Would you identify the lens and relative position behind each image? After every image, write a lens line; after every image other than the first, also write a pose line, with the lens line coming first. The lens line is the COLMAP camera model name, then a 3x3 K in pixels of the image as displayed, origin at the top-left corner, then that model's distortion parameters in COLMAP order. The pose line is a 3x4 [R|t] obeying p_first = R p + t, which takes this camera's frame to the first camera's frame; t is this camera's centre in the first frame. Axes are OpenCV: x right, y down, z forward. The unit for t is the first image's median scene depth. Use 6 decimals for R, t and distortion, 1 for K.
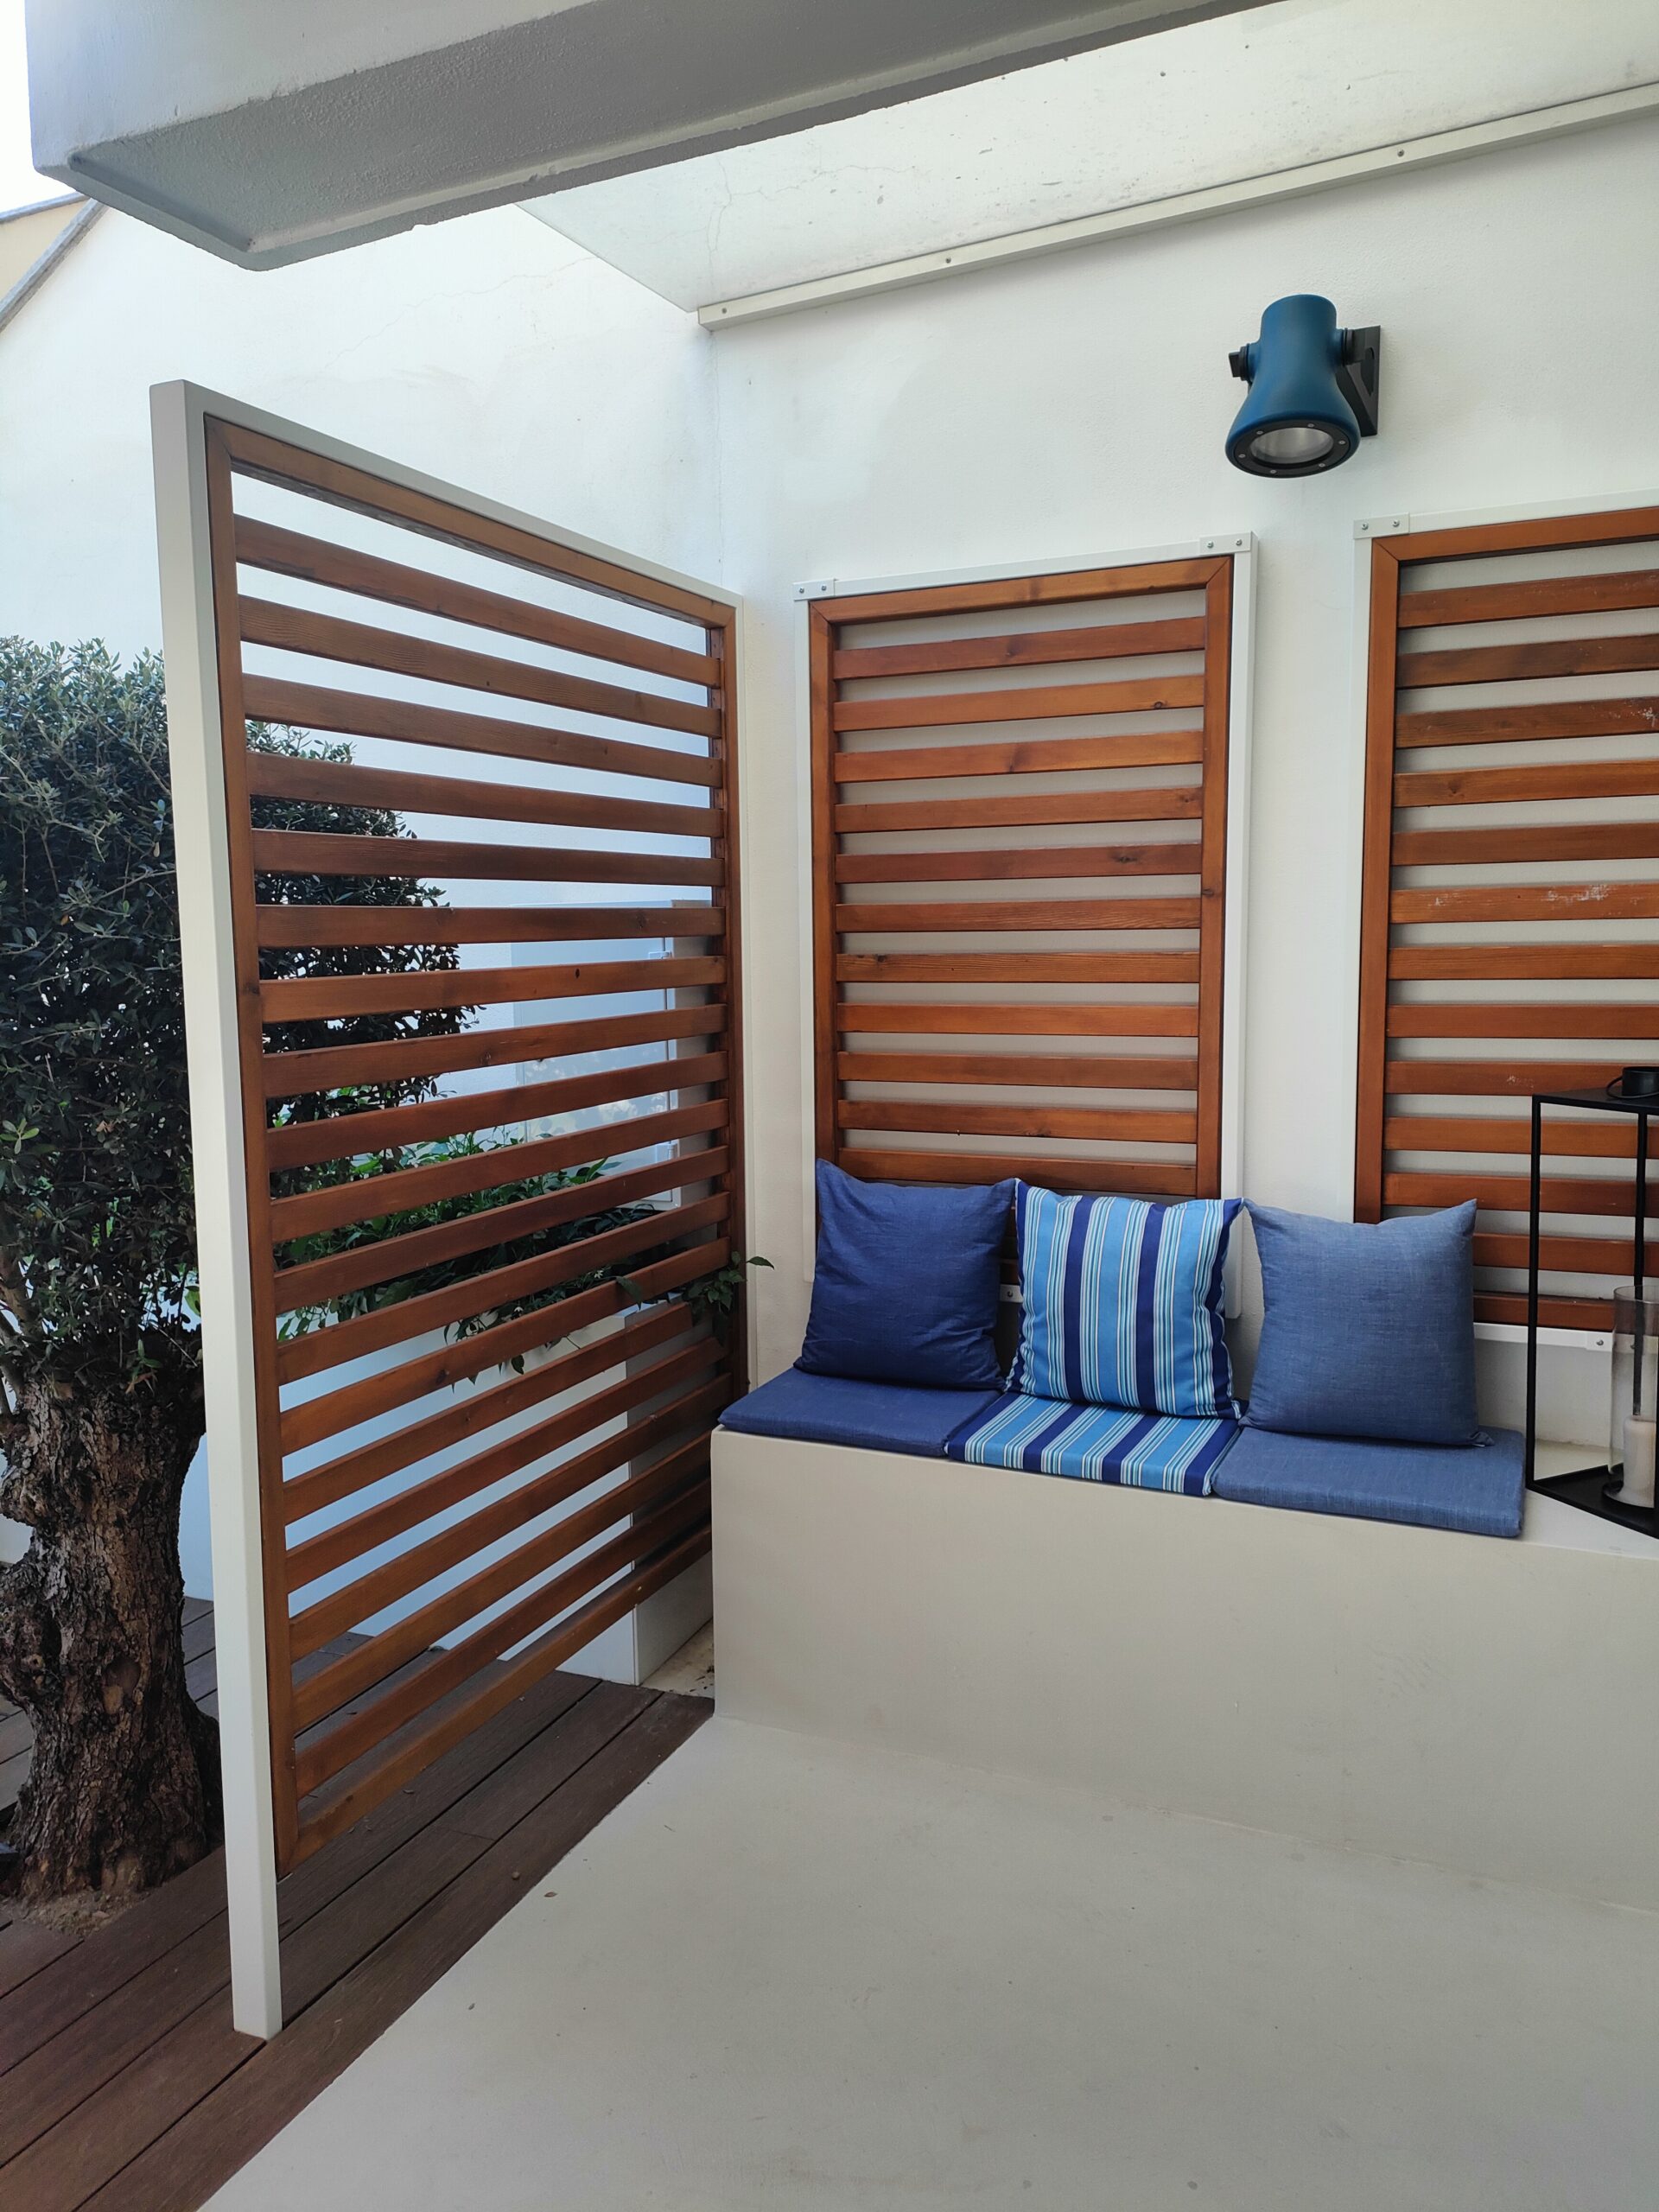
lens RADIAL K [[1619.9, 0, 820.9], [0, 1619.9, 1108.5], [0, 0, 1]] dist [0.059302, -0.052058]
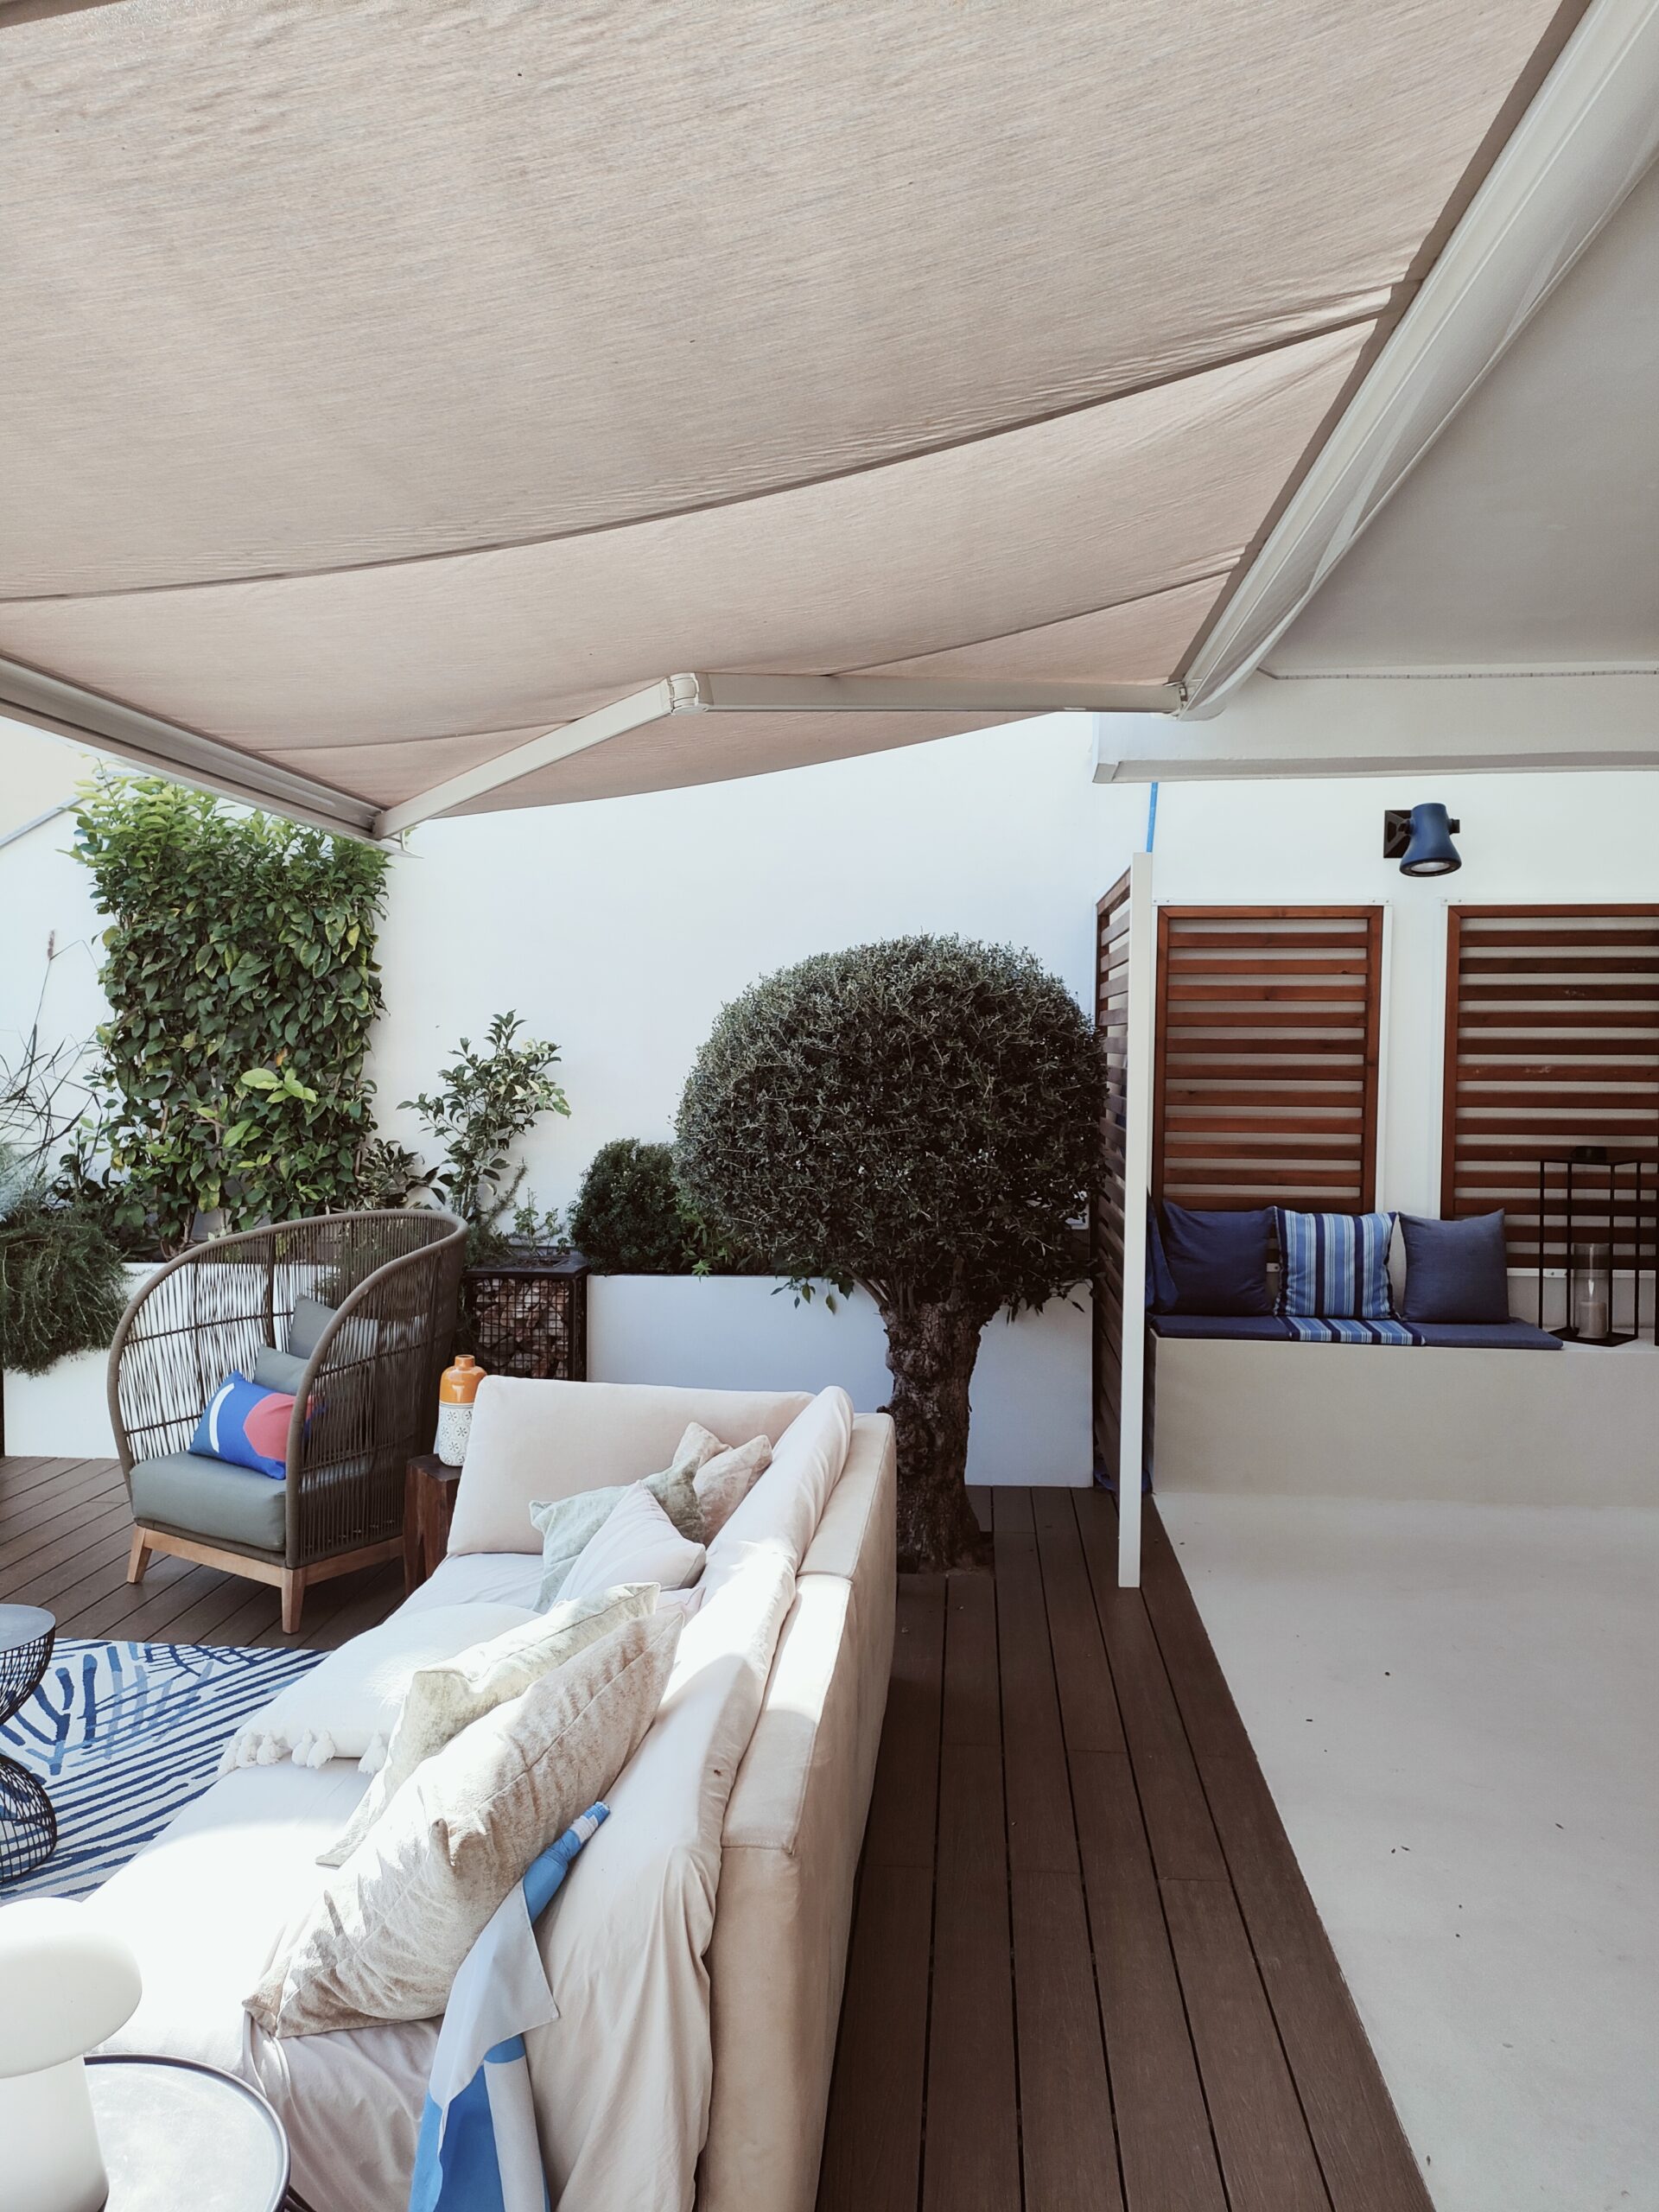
lens RADIAL K [[1619.9, 0, 820.9], [0, 1619.9, 1108.5], [0, 0, 1]] dist [0.059302, -0.052058]
pose [[0.945037, 0.009267, 0.326833, -1.105905], [0.014562, 0.997413, -0.070388, 0.059574], [-0.326640, 0.071278, 0.942457, -0.720391]]
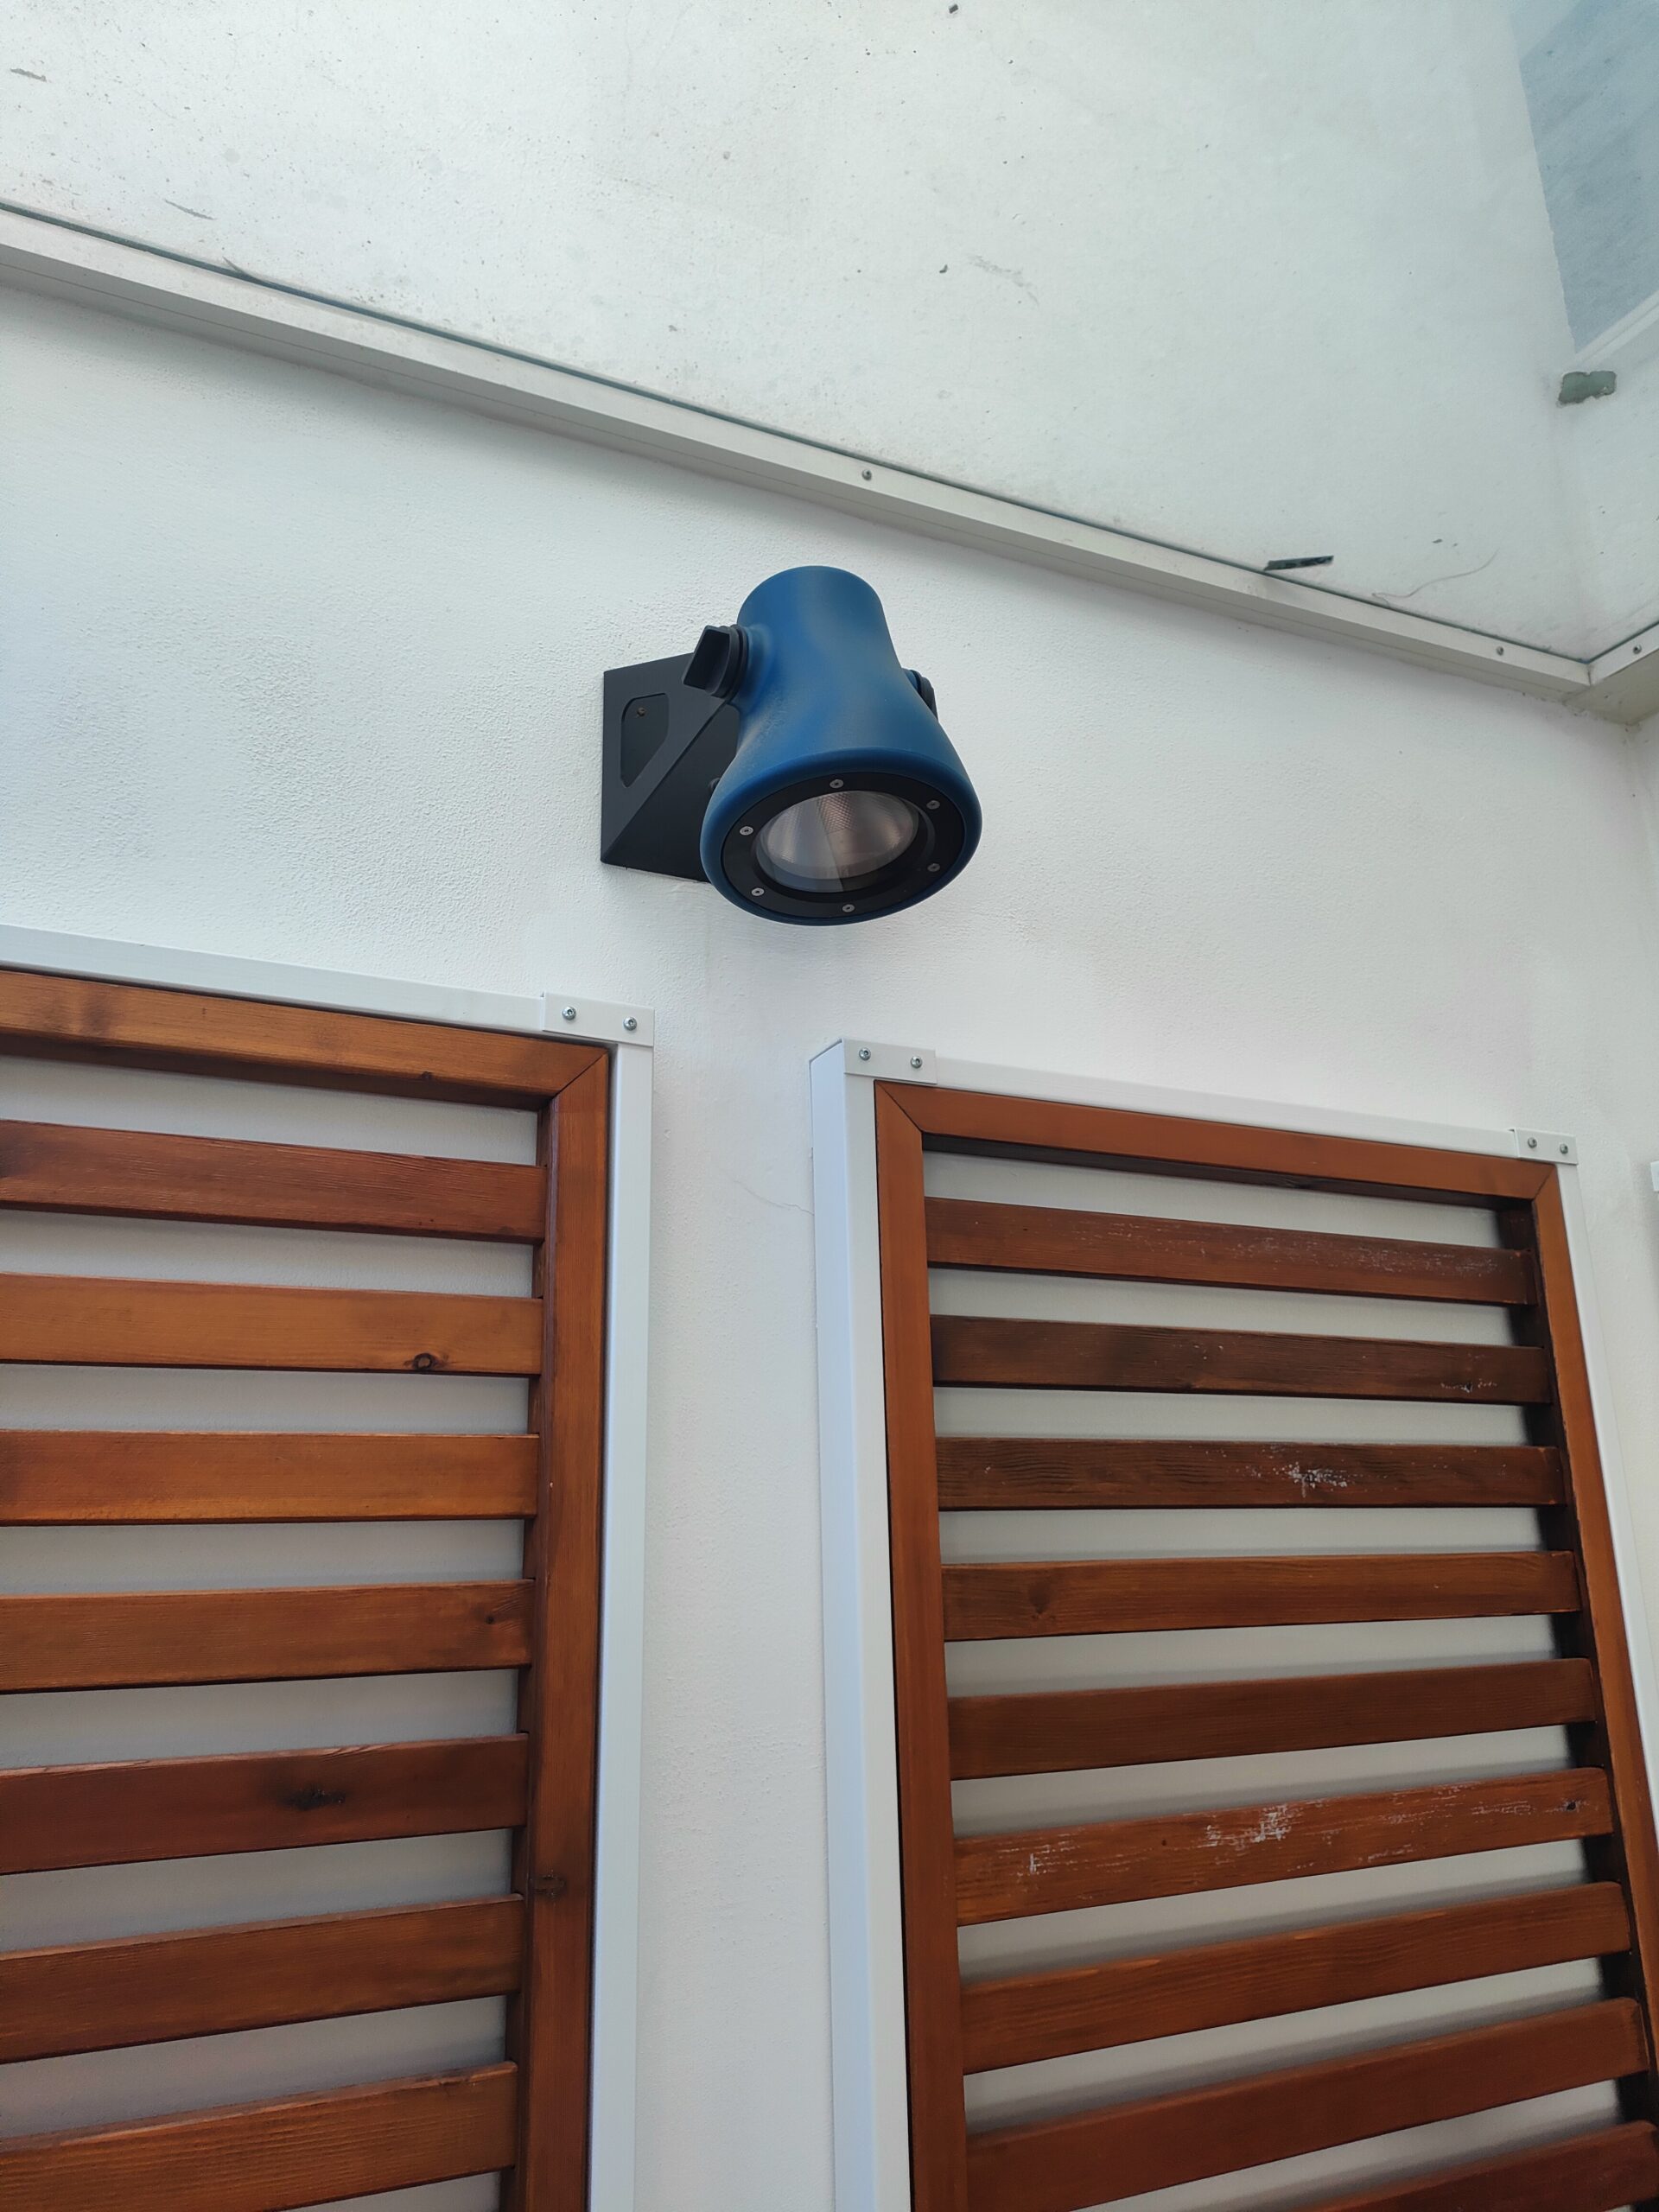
lens RADIAL K [[1619.9, 0, 820.9], [0, 1619.9, 1108.5], [0, 0, 1]] dist [0.059302, -0.052058]
pose [[0.613444, 0.219170, 0.758716, -0.040929], [0.109639, 0.927781, -0.356654, -0.159214], [-0.782090, 0.301972, 0.545112, 0.713109]]
